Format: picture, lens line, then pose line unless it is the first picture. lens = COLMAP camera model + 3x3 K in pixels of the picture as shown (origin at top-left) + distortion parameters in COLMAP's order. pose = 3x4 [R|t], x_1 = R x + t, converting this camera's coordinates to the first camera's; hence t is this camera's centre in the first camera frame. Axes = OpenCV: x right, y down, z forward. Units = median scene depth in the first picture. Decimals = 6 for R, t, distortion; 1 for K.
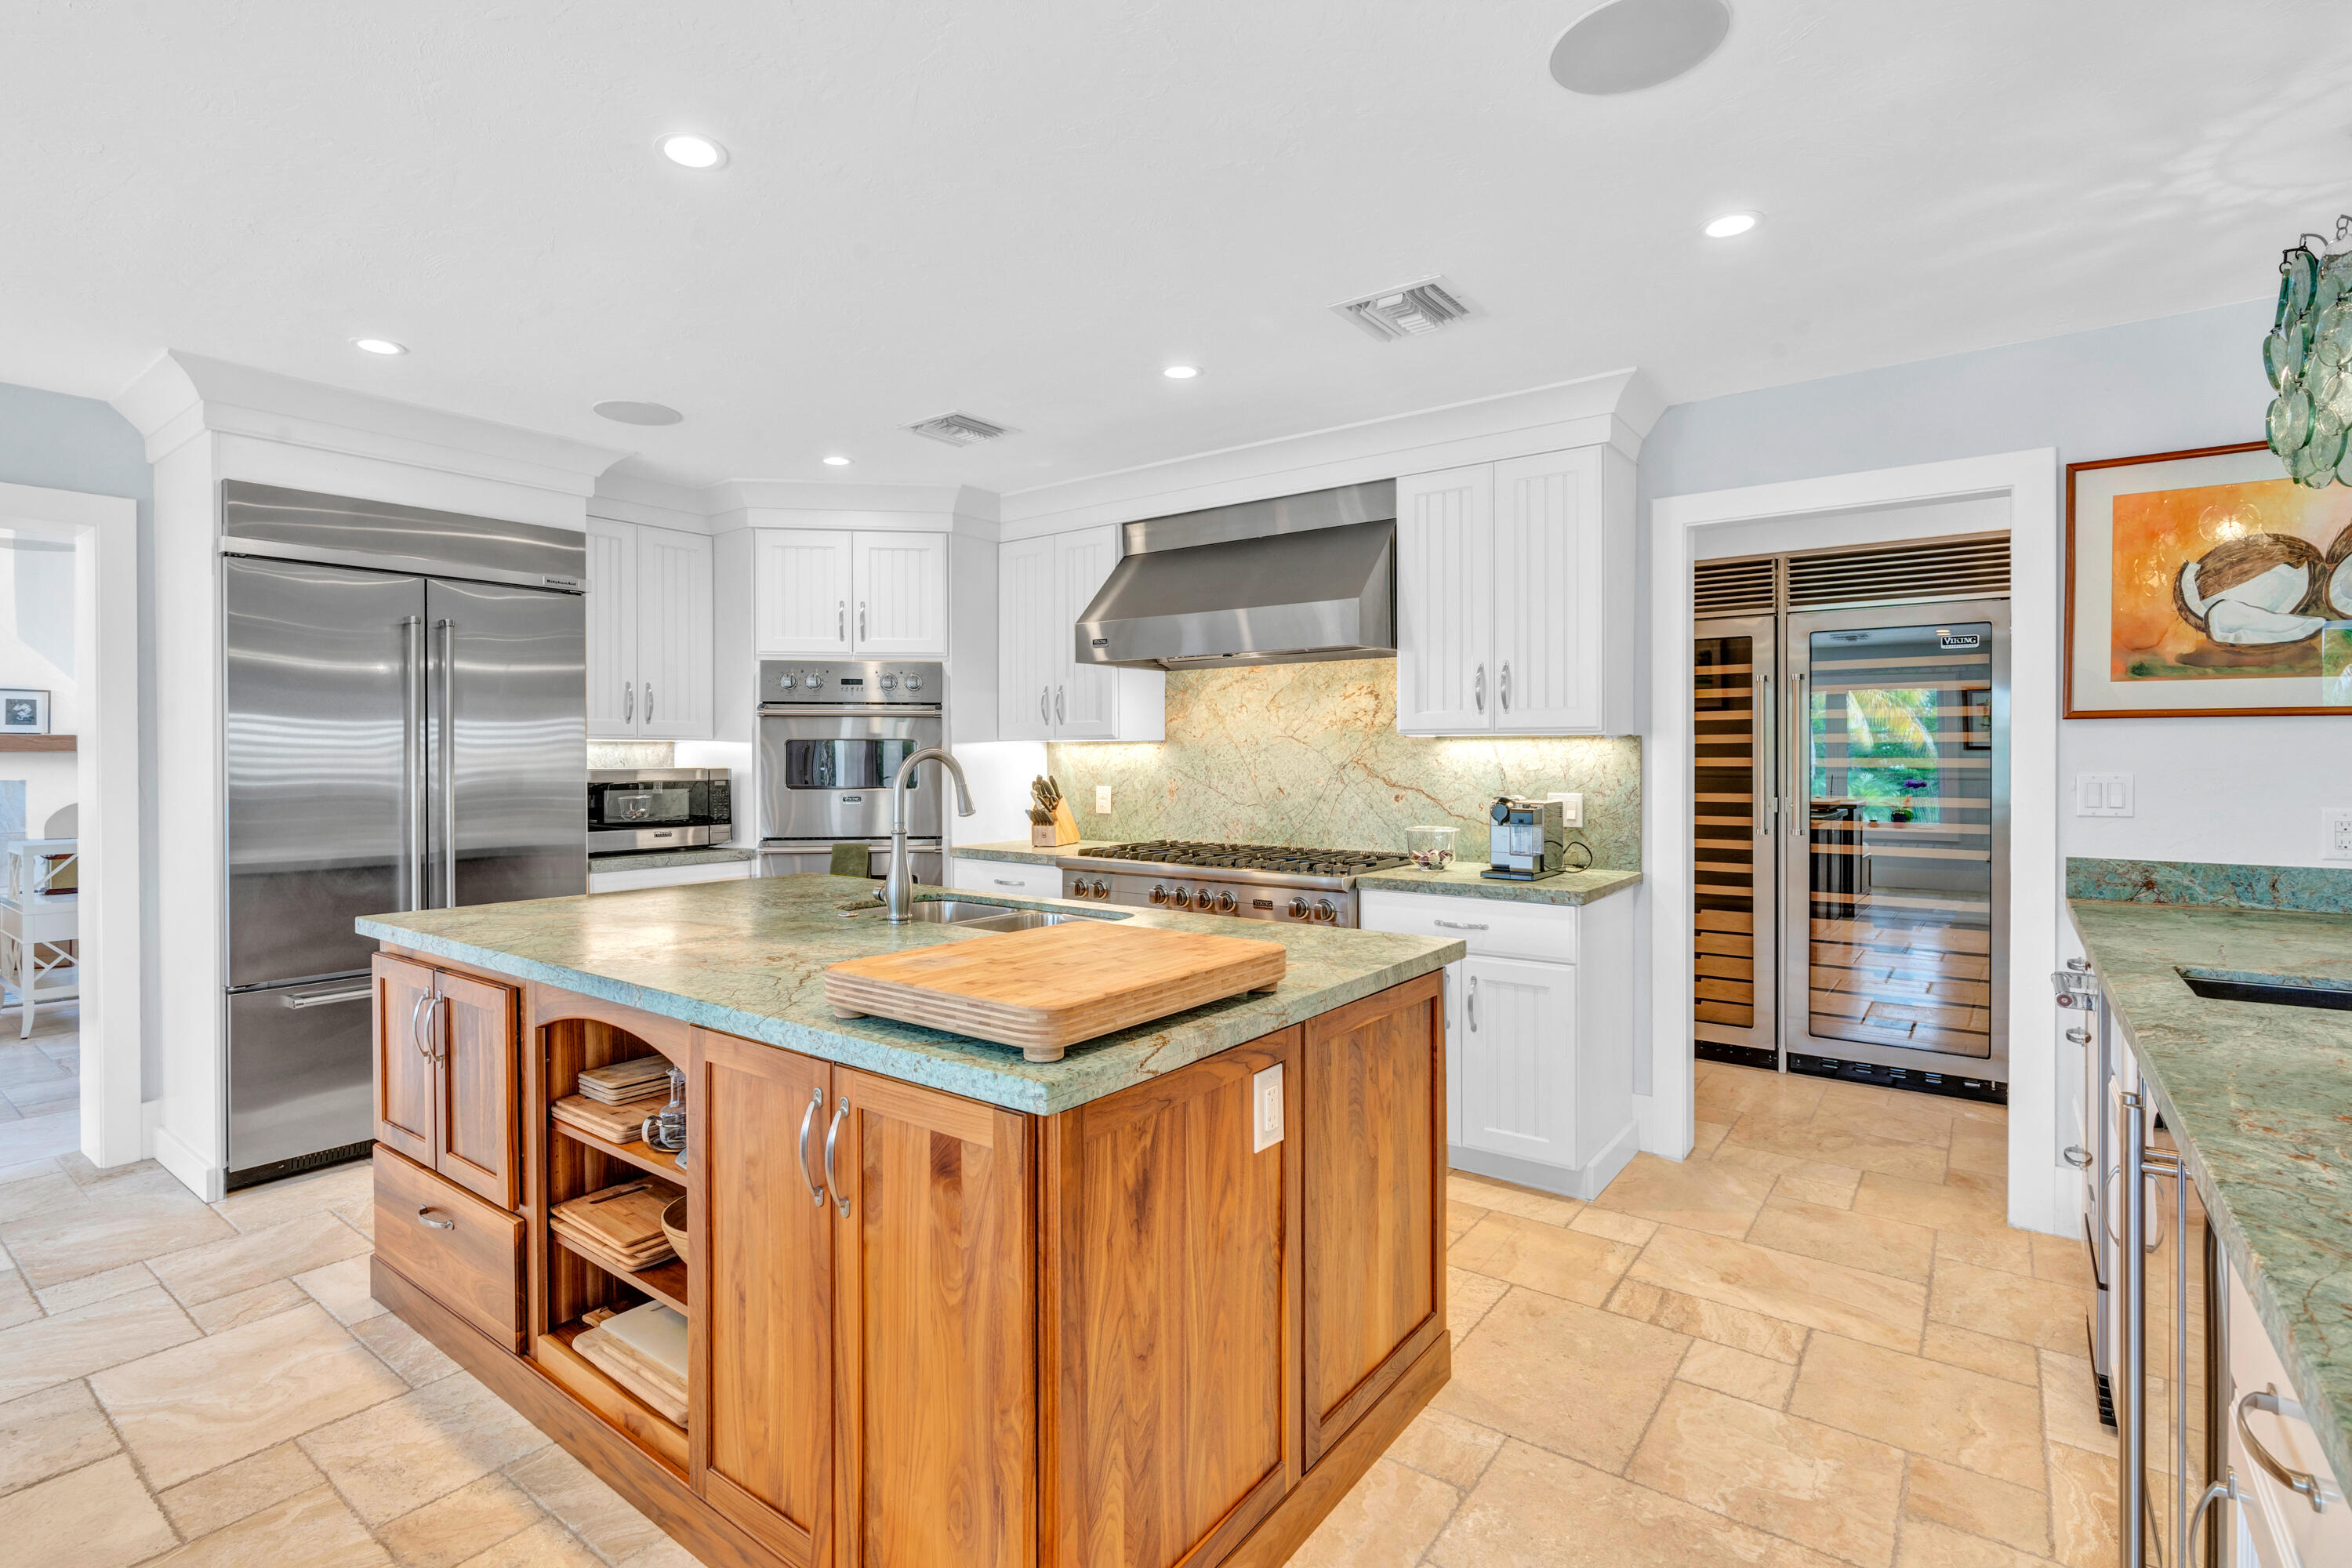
lens RADIAL K [[1114.4, 0, 1151.9], [0, 1114.4, 764.4], [0, 0, 1]] dist [-0.004298, 0.000151]
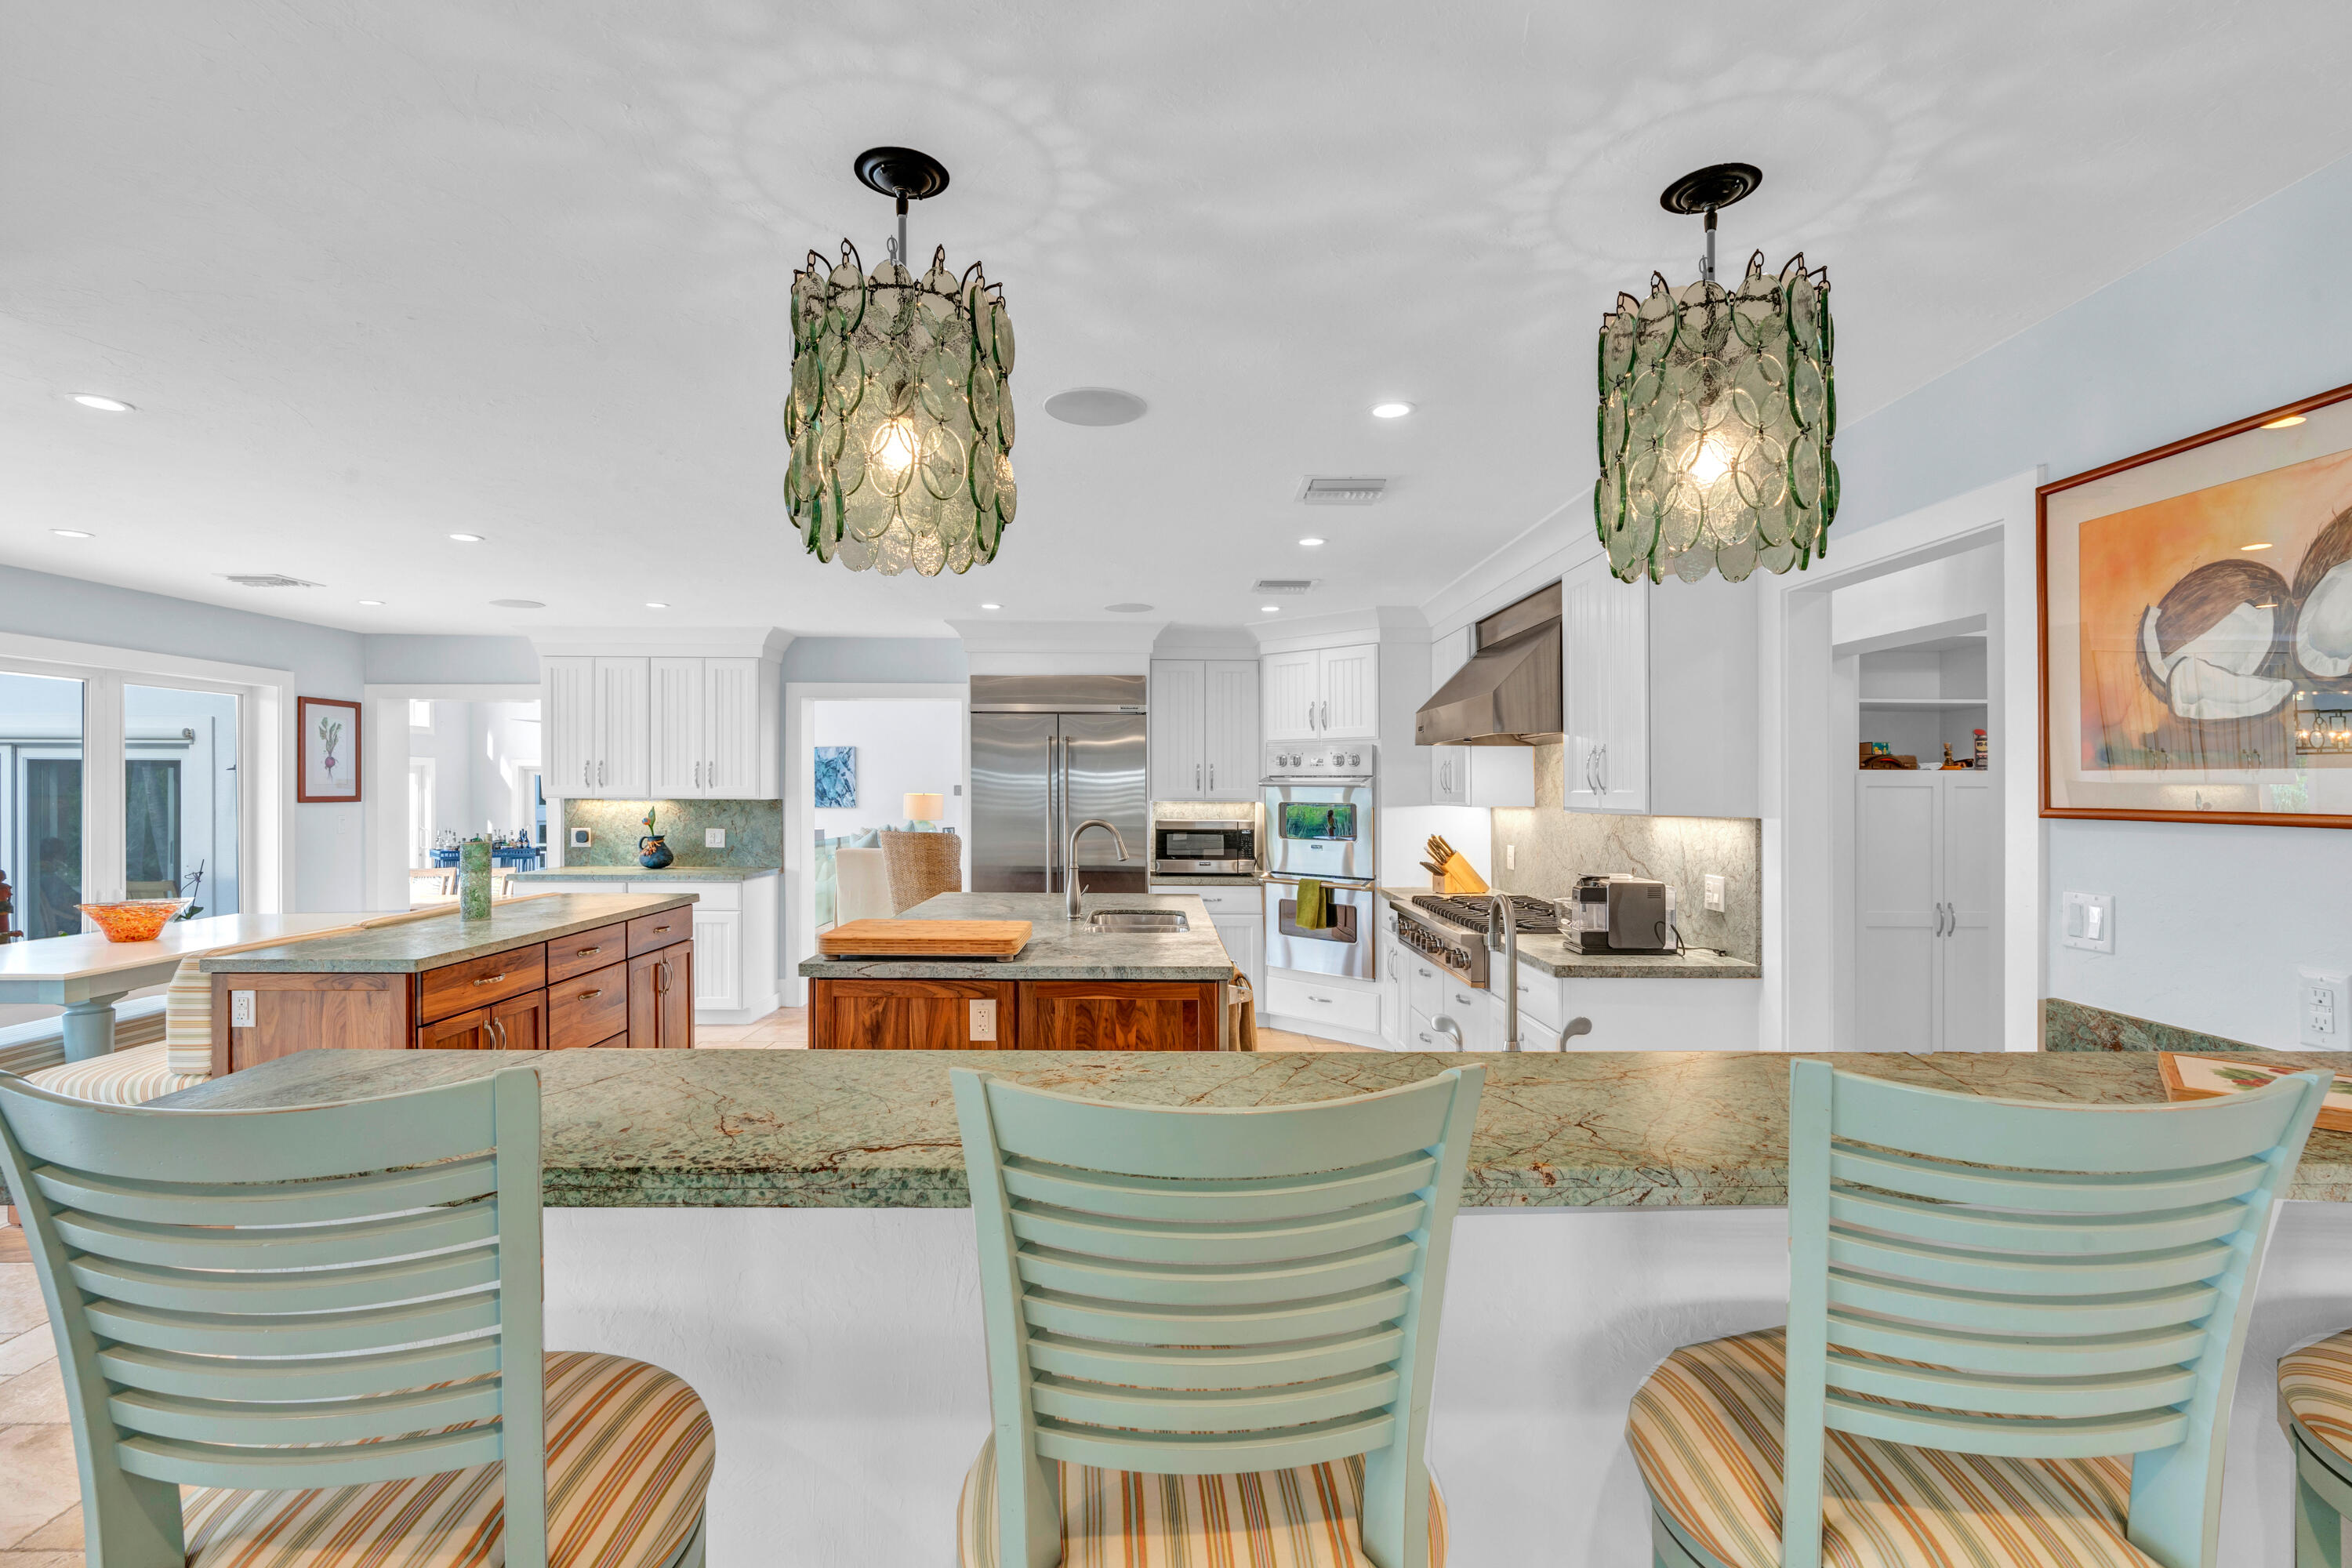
lens RADIAL K [[1094.9, 0, 1180.8], [0, 1094.9, 804.0], [0, 0, 1]] dist [-0.002820, -0.000714]
pose [[0.619121, 0.016461, -0.785123, 0.833964], [-0.014197, 0.999852, 0.009768, -0.039065], [0.785167, 0.005099, 0.619263, 0.049043]]
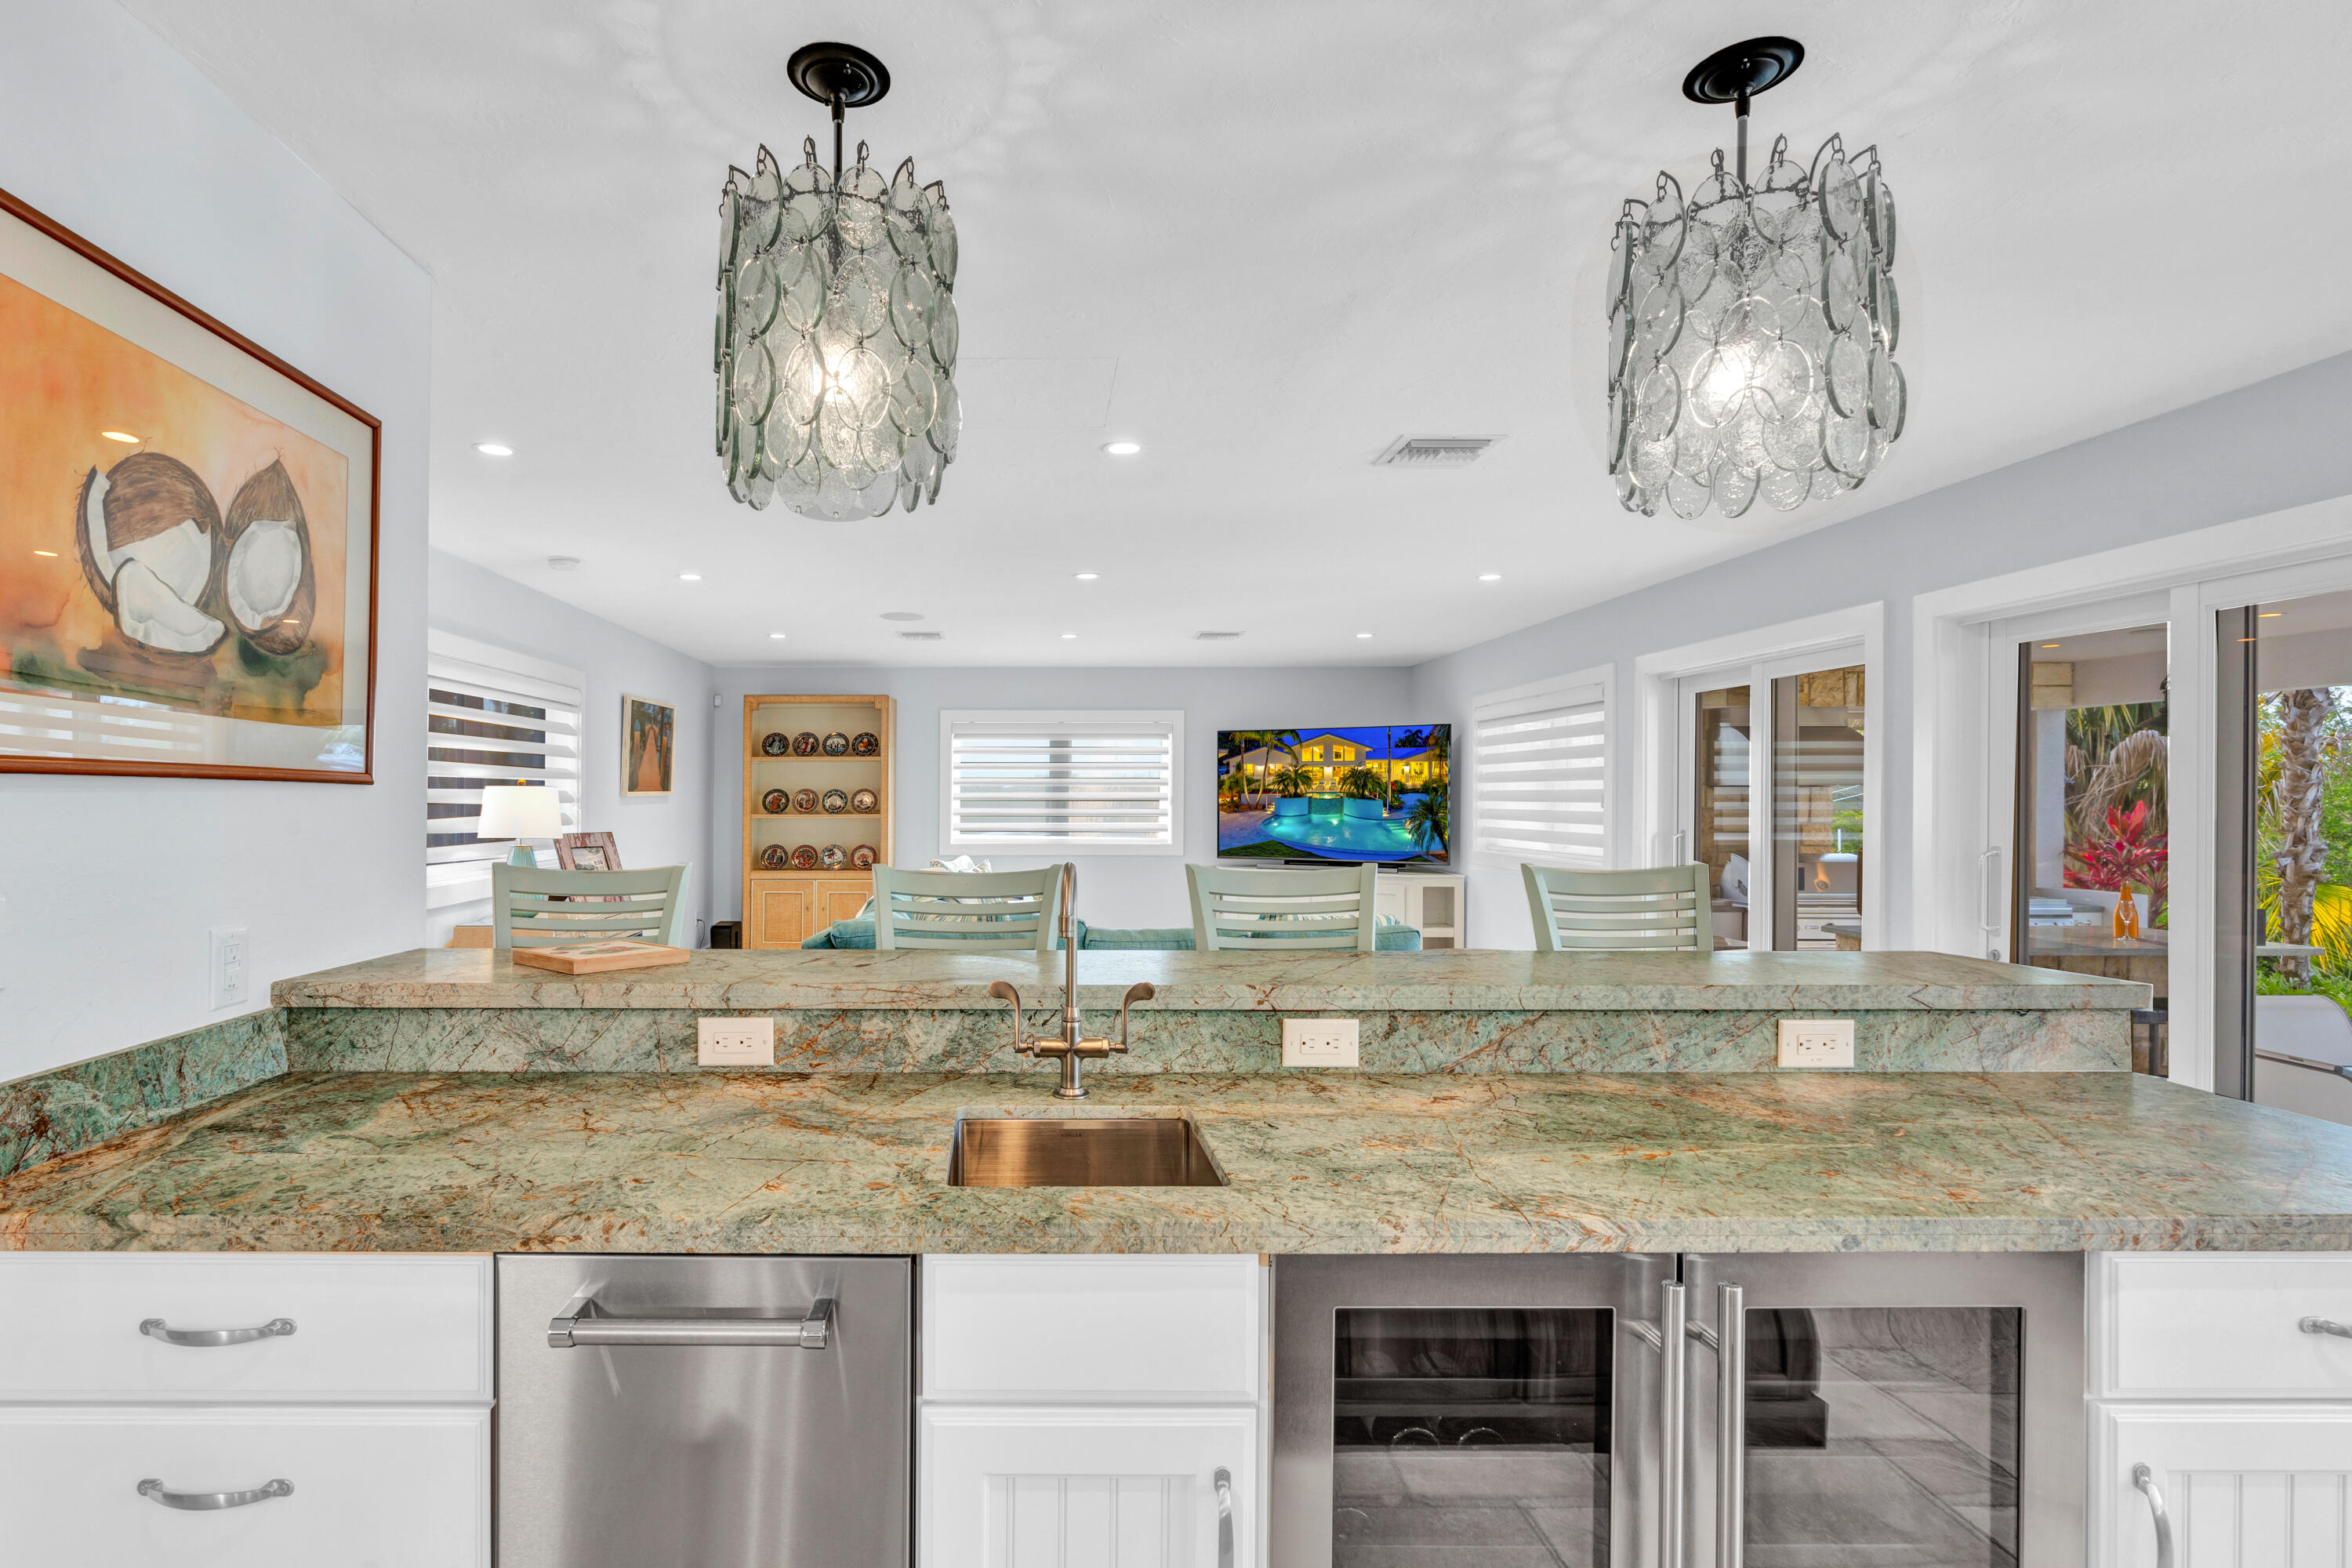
lens RADIAL K [[1137.6, 0, 1018.6], [0, 1137.6, 793.1], [0, 0, 1]] dist [0.001514, 0.000091]
pose [[-0.596330, 0.003981, 0.802729, 0.199192], [0.004192, 0.999990, -0.001845, -0.023862], [-0.802728, 0.002265, -0.596340, 0.735144]]
